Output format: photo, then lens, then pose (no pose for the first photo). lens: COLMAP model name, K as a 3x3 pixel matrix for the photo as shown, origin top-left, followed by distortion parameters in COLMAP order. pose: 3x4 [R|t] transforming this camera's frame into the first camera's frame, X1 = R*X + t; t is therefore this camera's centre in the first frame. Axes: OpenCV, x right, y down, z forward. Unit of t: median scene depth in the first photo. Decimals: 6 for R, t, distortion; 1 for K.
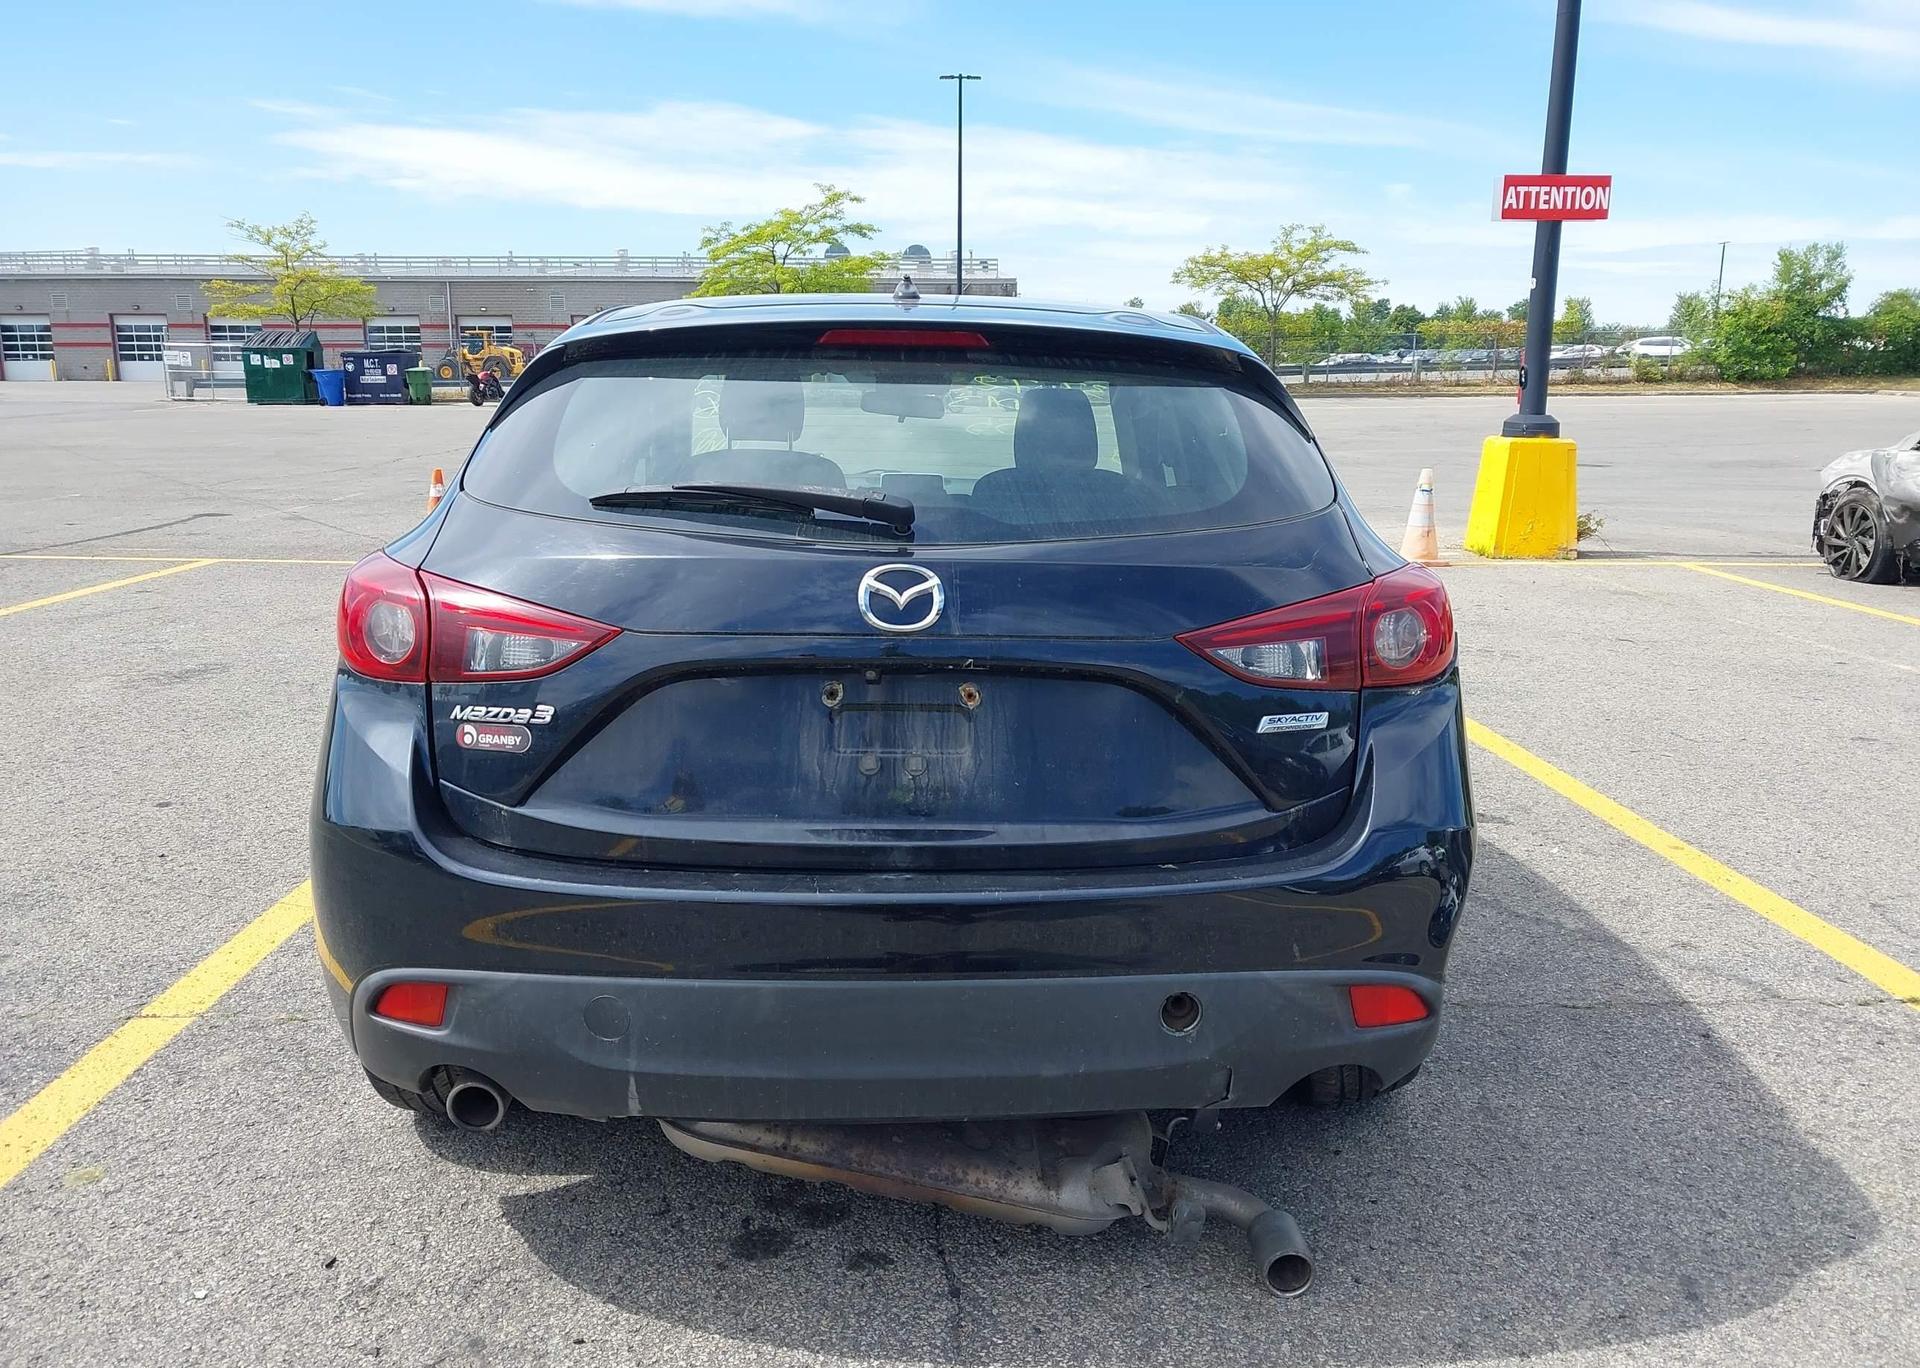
lens RADIAL K [[1543.1, 0, 960.0], [0, 1543.1, 684.0], [0, 0, 1]] dist [0.003312, -0.001269]
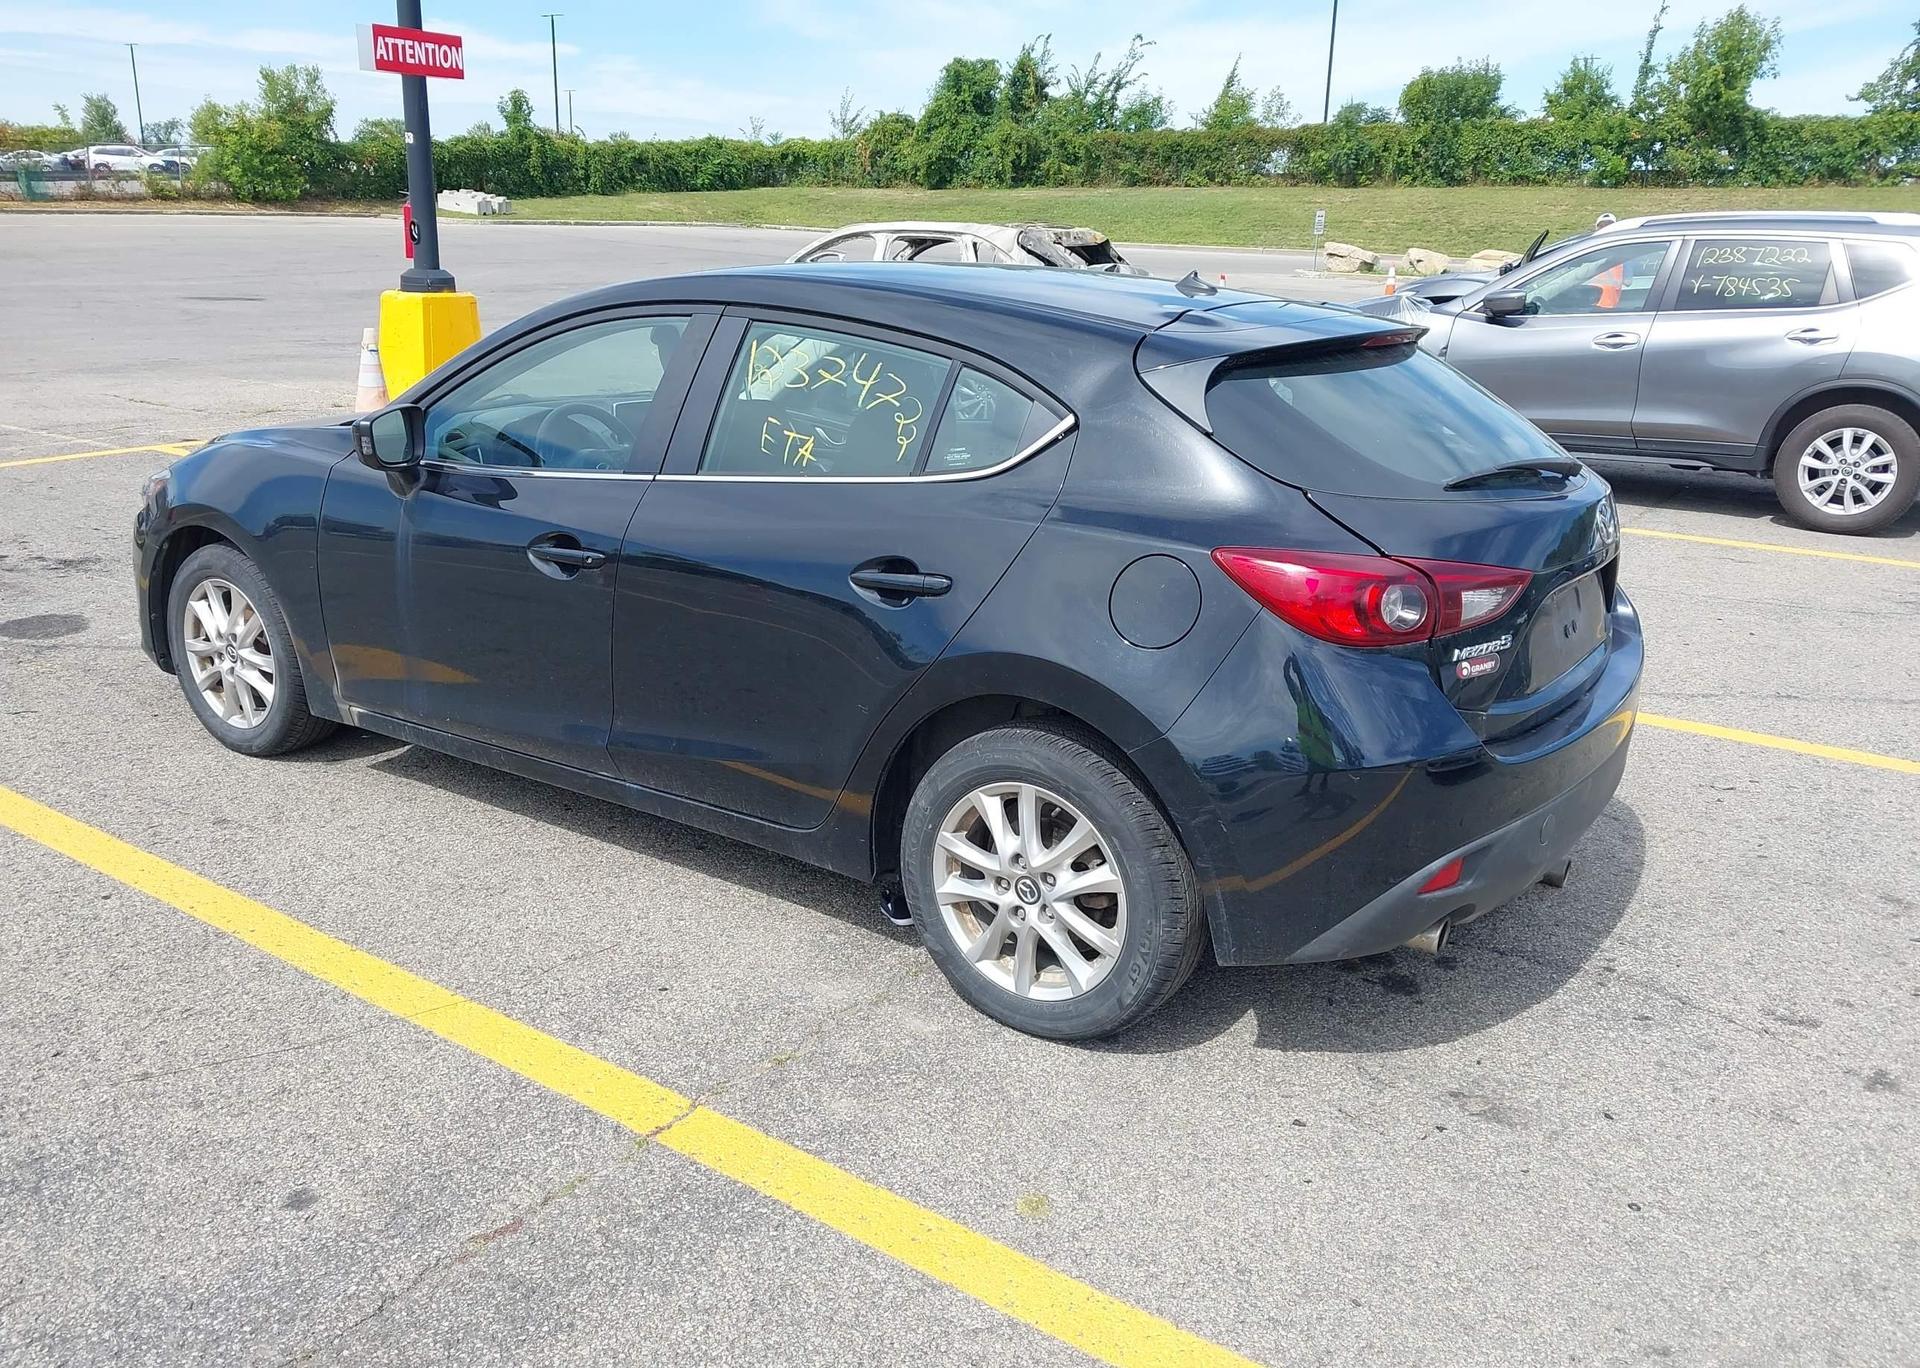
lens RADIAL K [[1526.5, 0, 968.7], [0, 1526.5, 686.8], [0, 0, 1]] dist [0.015365, -0.013073]
pose [[0.580527, -0.224959, 0.782548, -0.292990], [0.128006, 0.974341, 0.185133, -0.046291], [-0.804116, -0.007304, 0.594427, 0.098774]]
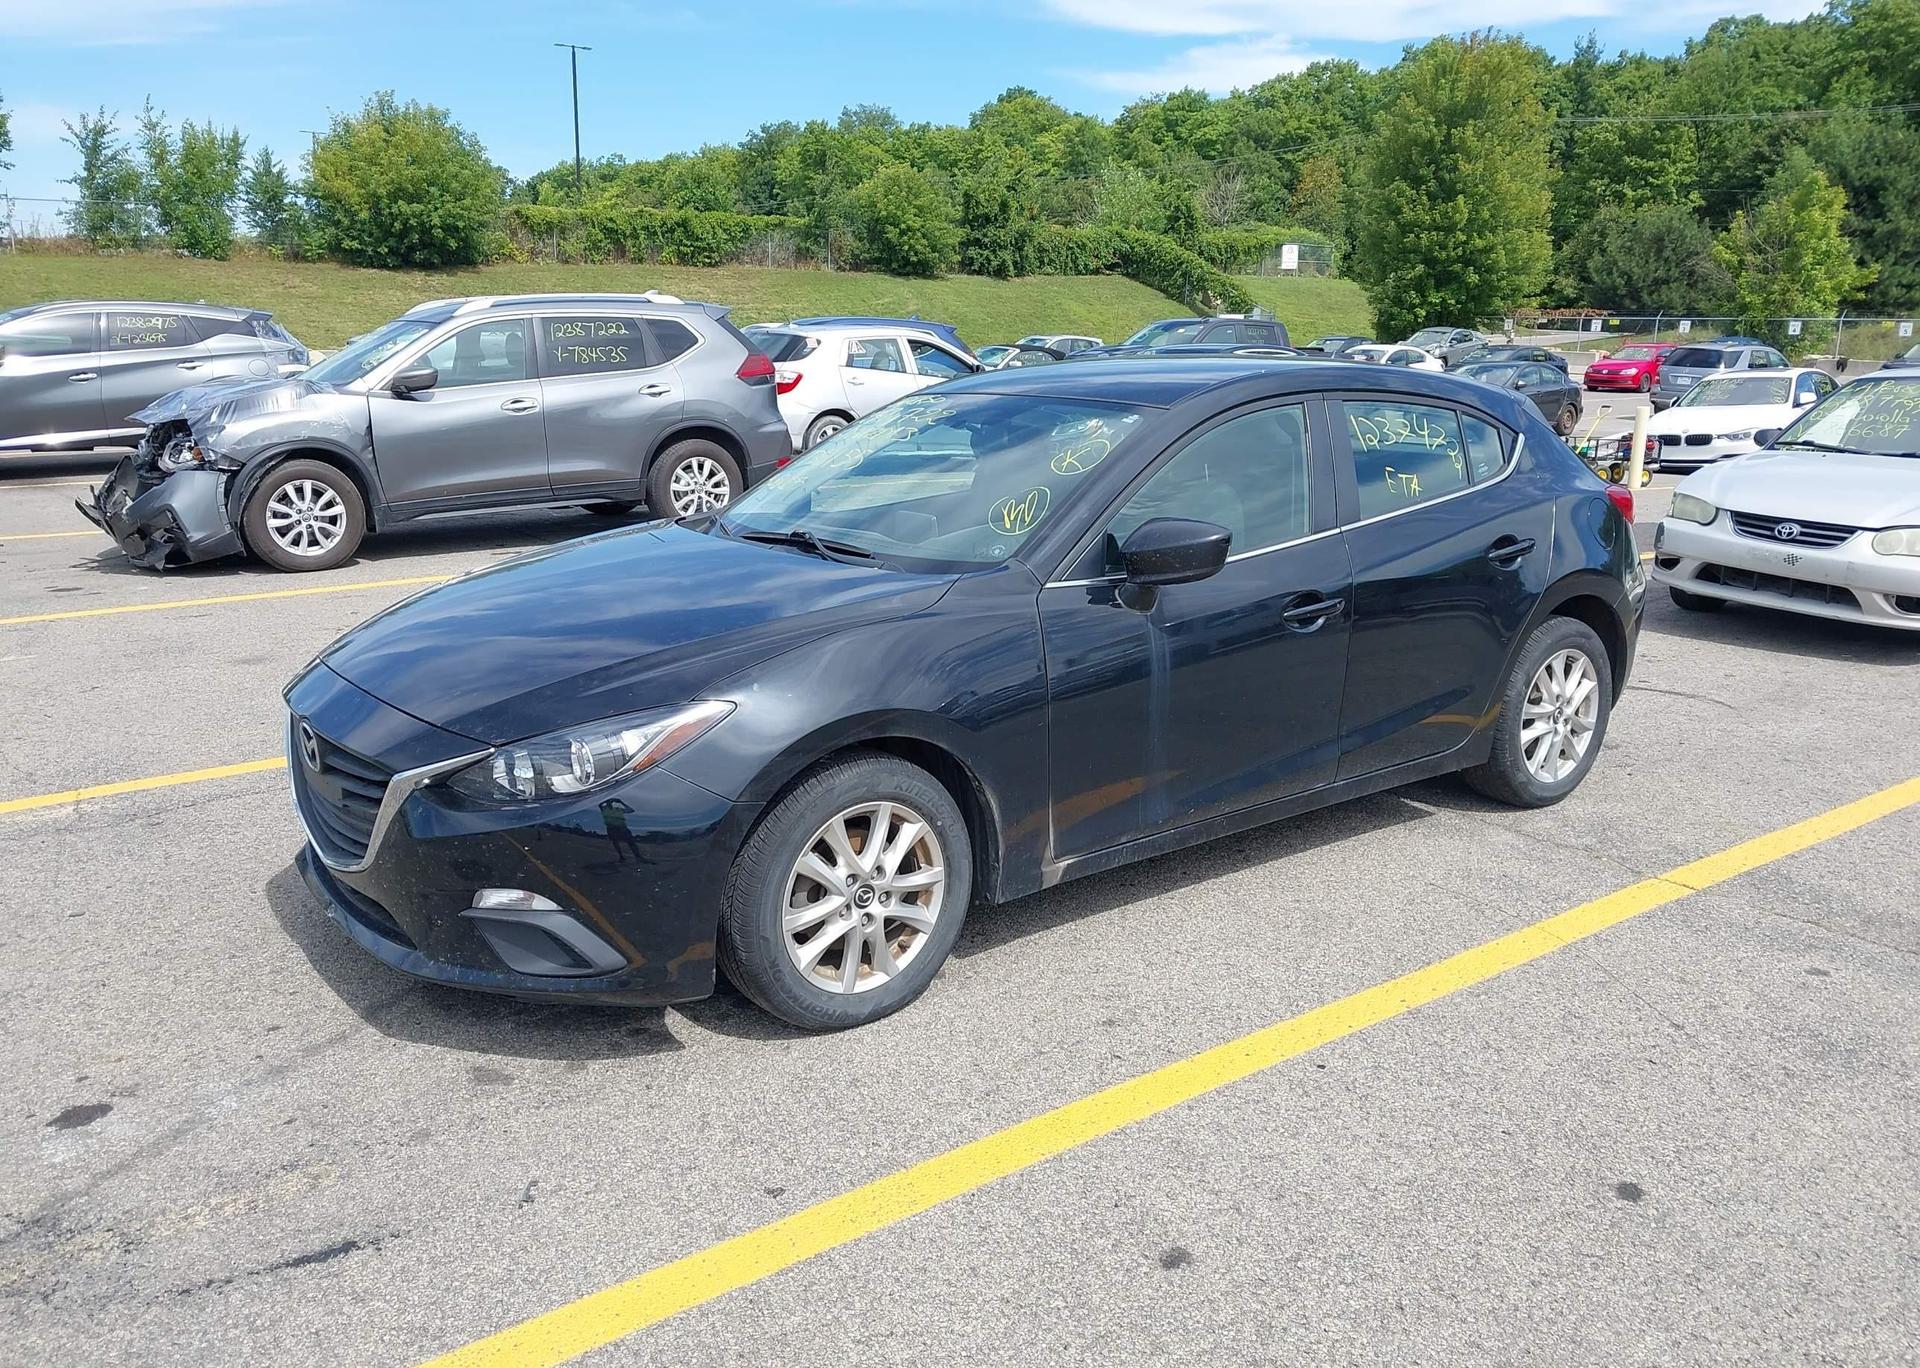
lens RADIAL K [[1526.5, 0, 968.7], [0, 1526.5, 686.8], [0, 0, 1]] dist [0.015365, -0.013073]
pose [[-0.587928, -0.194023, 0.785300, -0.334290], [0.143504, 0.930392, 0.337308, -0.142975], [-0.796082, 0.311007, -0.519161, 0.608919]]
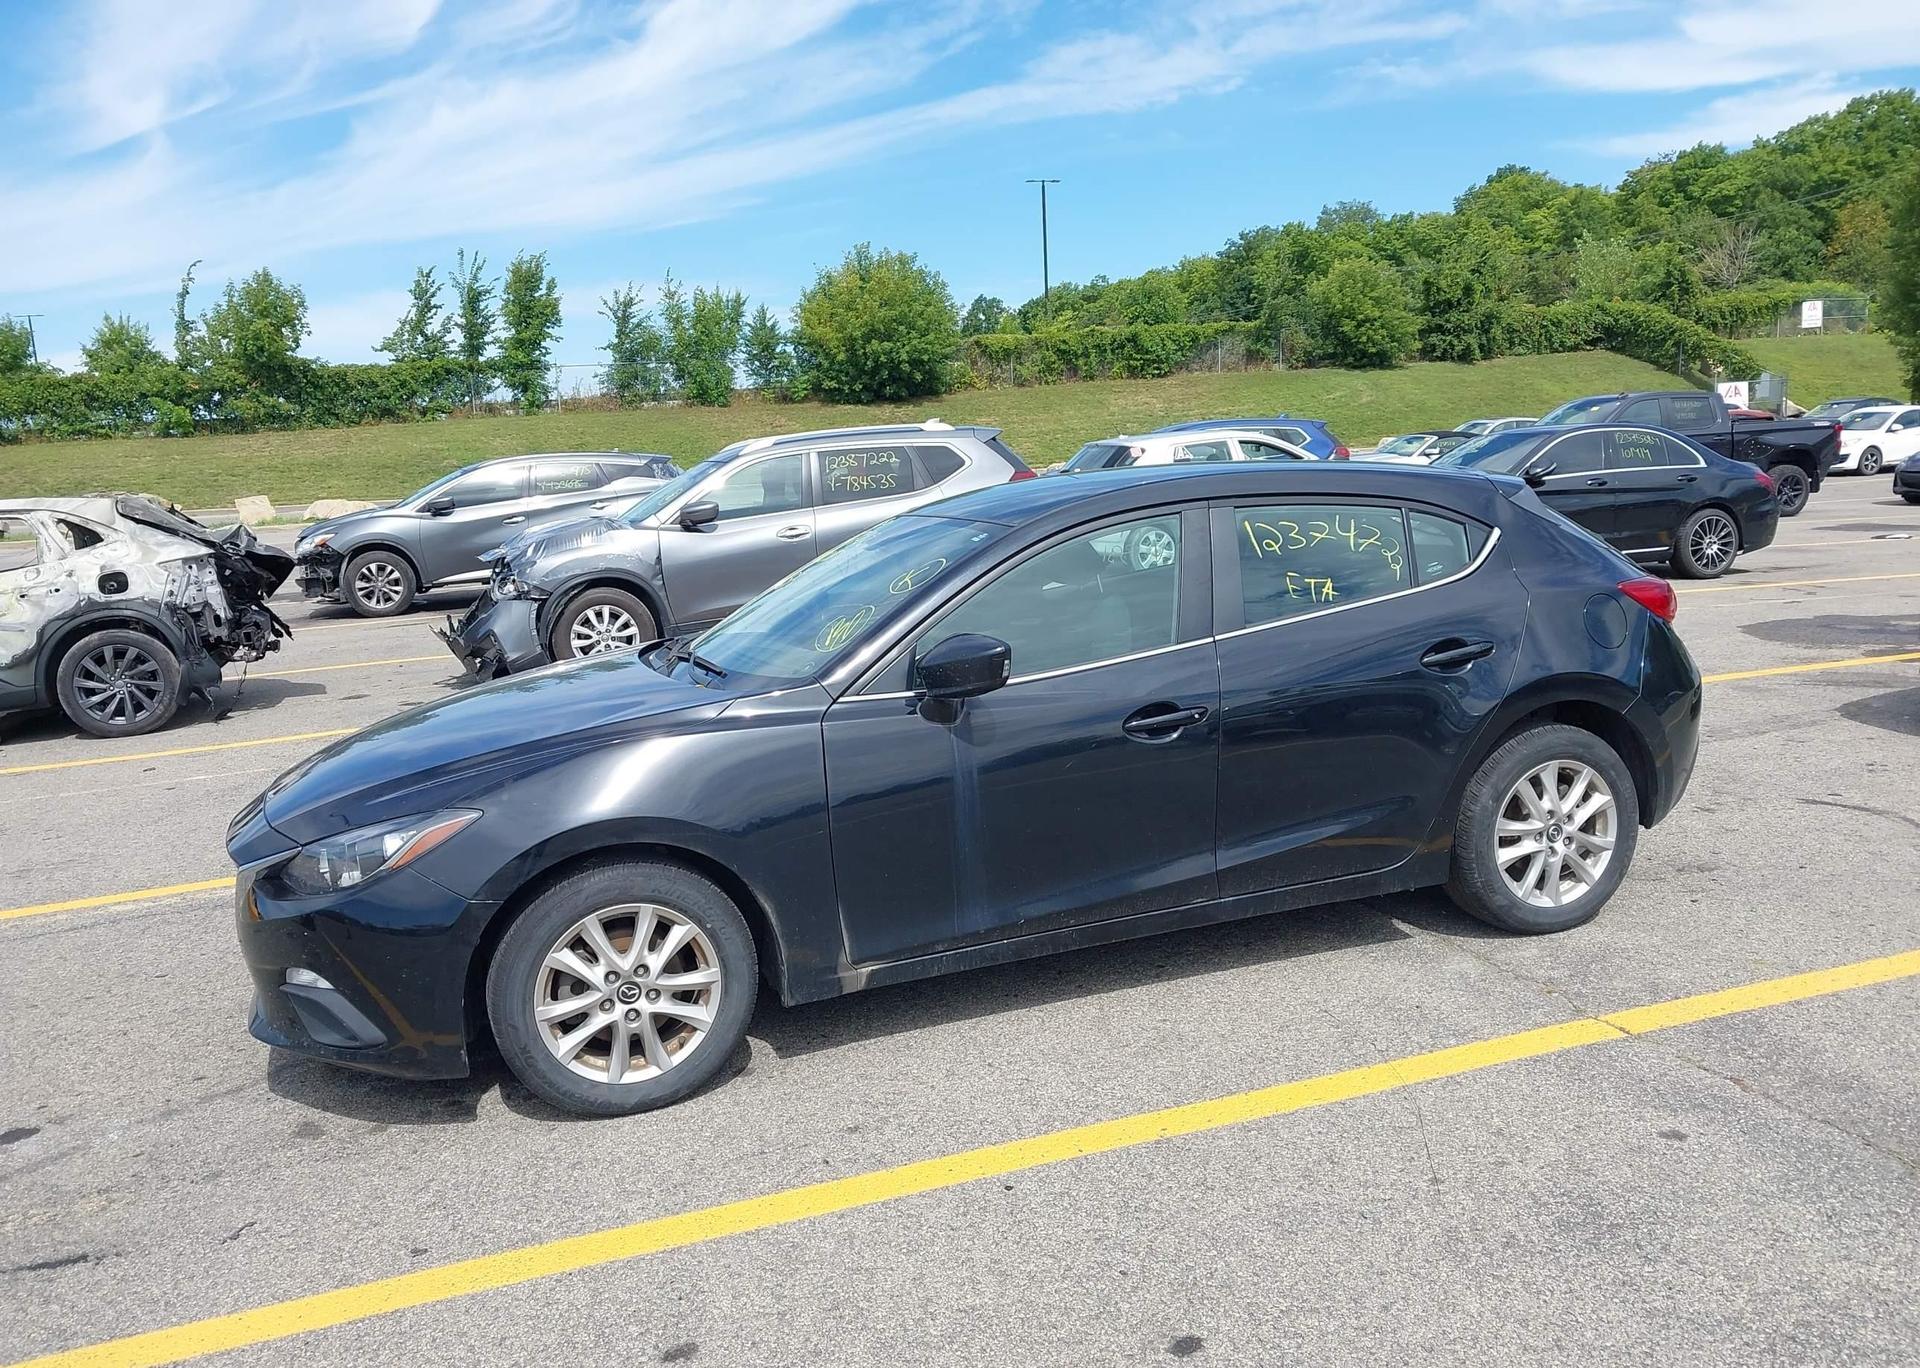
lens RADIAL K [[1510.2, 0, 972.8], [0, 1510.2, 706.8], [0, 0, 1]] dist [0.066687, -0.105620]
pose [[-0.311883, -0.149134, 0.938343, -0.411076], [0.235152, 0.944763, 0.228313, -0.120194], [-0.920561, 0.291860, -0.259586, 0.481044]]
